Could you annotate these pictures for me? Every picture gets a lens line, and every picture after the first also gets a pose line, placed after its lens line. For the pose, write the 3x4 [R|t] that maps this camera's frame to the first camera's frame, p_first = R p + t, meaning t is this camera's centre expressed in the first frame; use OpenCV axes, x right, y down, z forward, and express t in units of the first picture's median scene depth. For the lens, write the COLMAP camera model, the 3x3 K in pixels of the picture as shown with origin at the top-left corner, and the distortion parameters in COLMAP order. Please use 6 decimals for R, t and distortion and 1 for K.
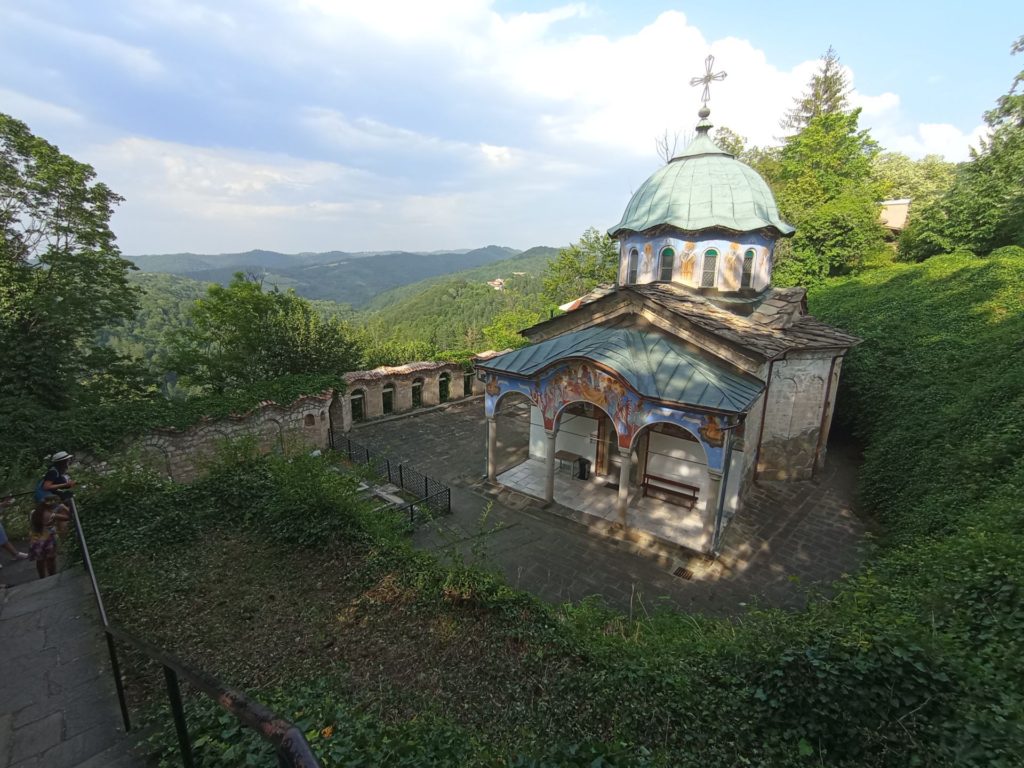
lens RADIAL K [[462.7, 0, 506.0], [0, 462.7, 378.6], [0, 0, 1]] dist [-0.034895, 0.028402]
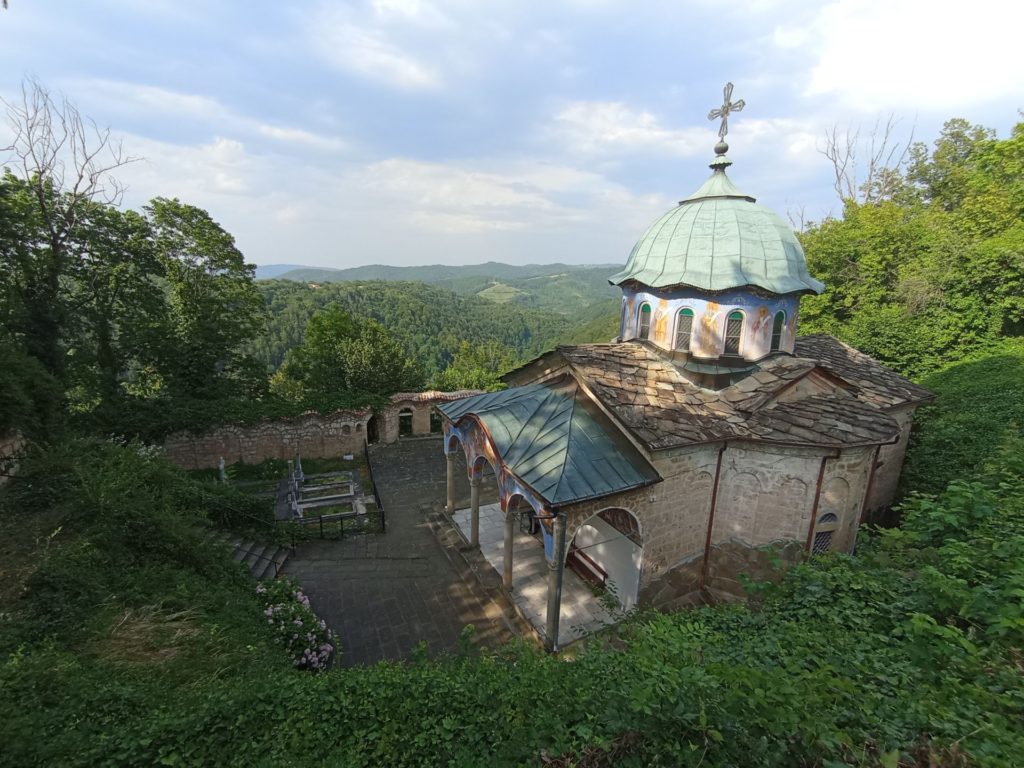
lens RADIAL K [[462.7, 0, 506.0], [0, 462.7, 378.6], [0, 0, 1]] dist [-0.034895, 0.028402]
pose [[0.899303, 0.107415, -0.423929, 0.517959], [-0.118683, 0.992932, -0.000178, -0.107481], [0.420913, 0.050473, 0.905696, 0.070995]]
